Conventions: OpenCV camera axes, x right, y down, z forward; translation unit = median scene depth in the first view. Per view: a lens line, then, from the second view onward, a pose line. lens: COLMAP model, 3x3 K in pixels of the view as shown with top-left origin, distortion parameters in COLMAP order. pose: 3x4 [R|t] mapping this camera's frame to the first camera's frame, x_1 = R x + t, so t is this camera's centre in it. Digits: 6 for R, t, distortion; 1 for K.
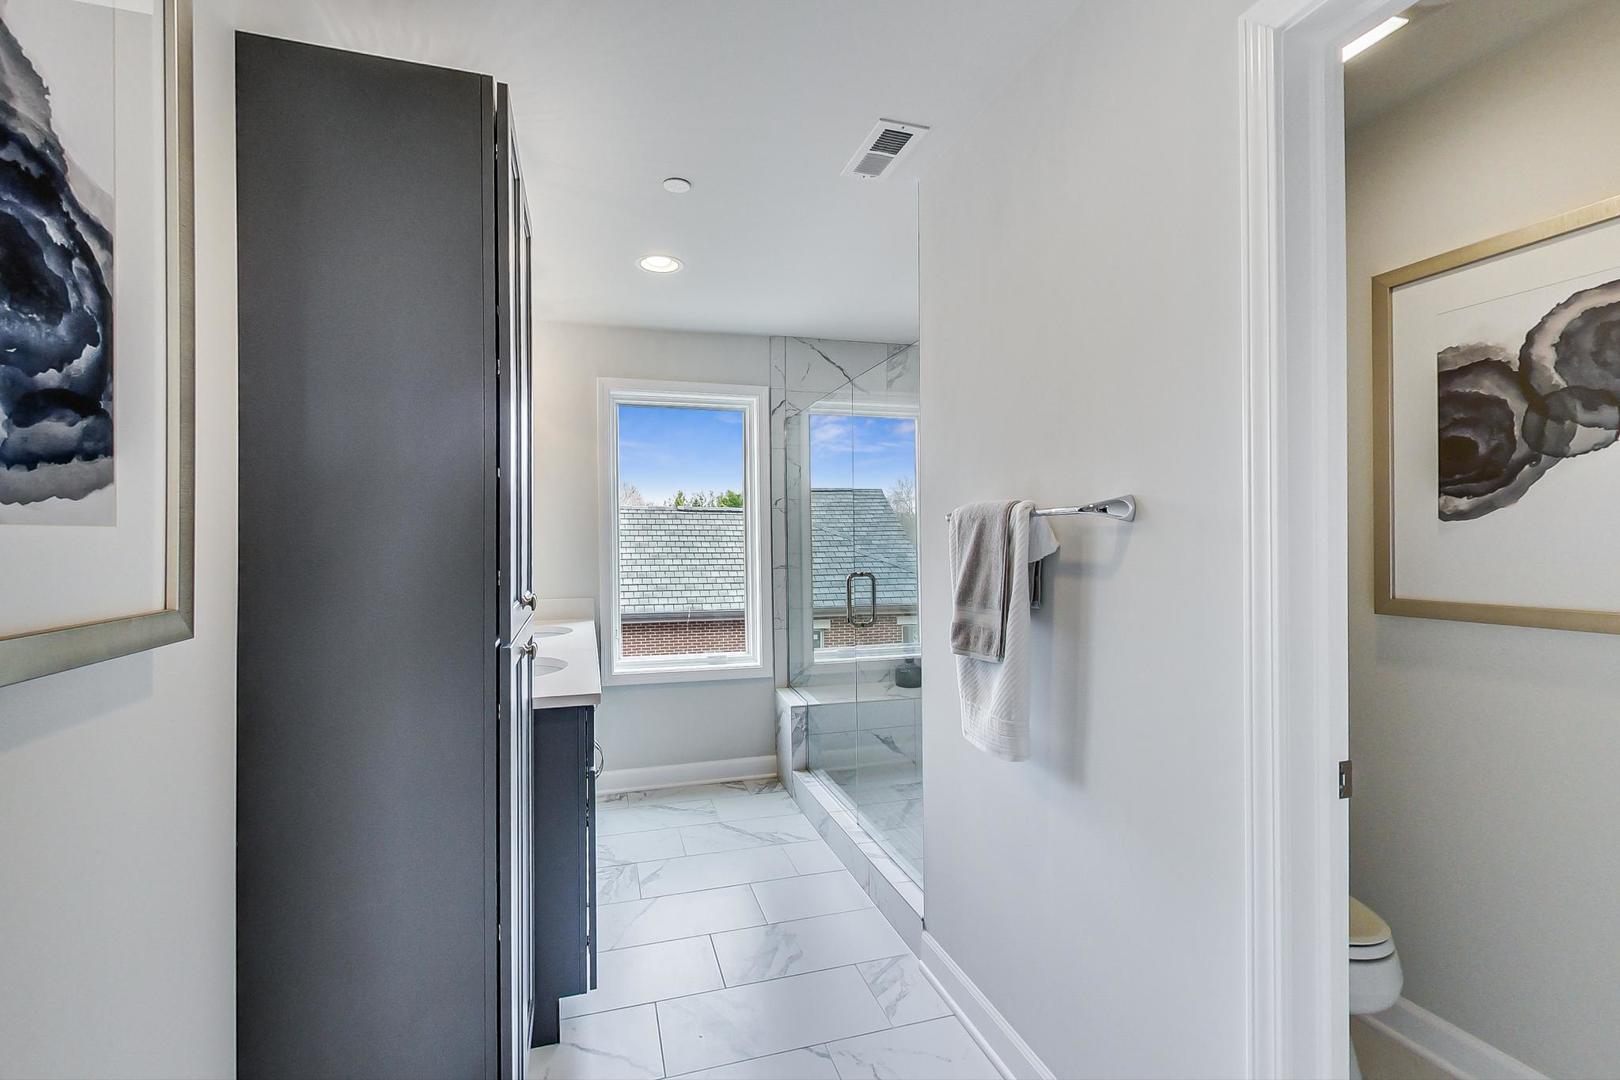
lens RADIAL K [[719.9, 0, 810.0], [0, 719.9, 543.4], [0, 0, 1]] dist [0.000497, 0.000012]
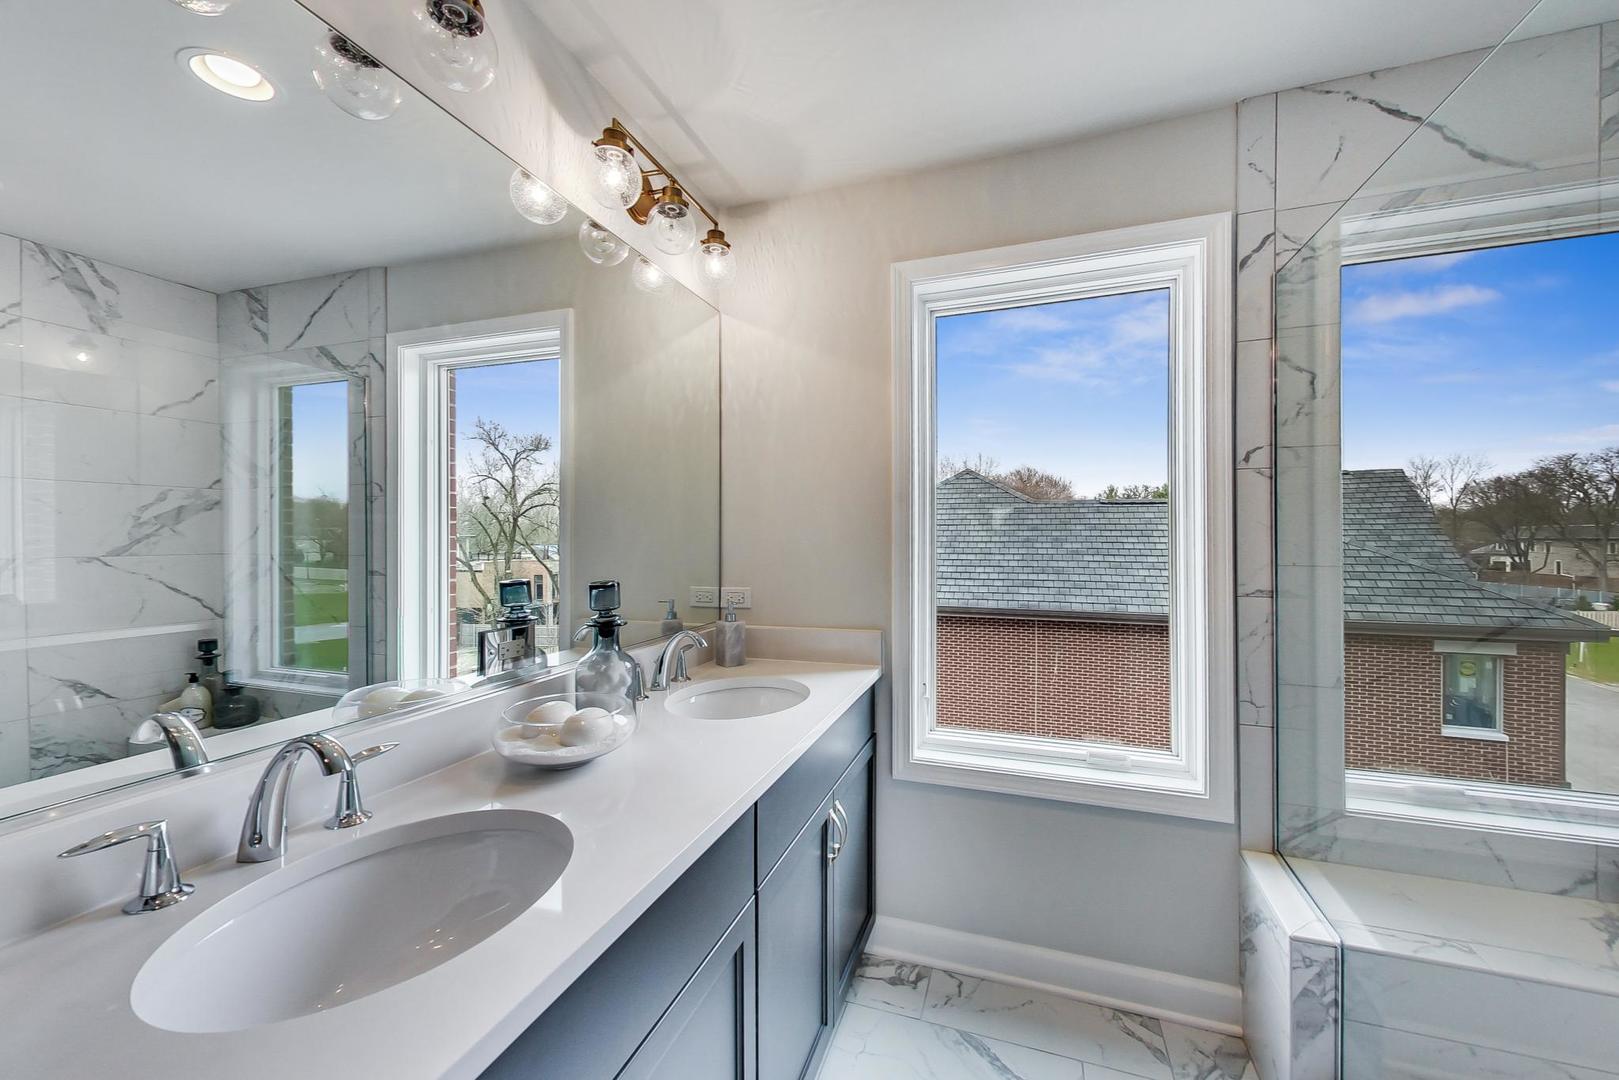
lens RADIAL K [[621.2, 0, 809.1], [0, 621.2, 546.2], [0, 0, 1]] dist [0.002963, -0.000212]
pose [[0.805829, 0.010457, -0.592056, -0.036145], [-0.002091, 0.999888, 0.014815, -0.003193], [0.592144, -0.010701, 0.805761, 0.497786]]
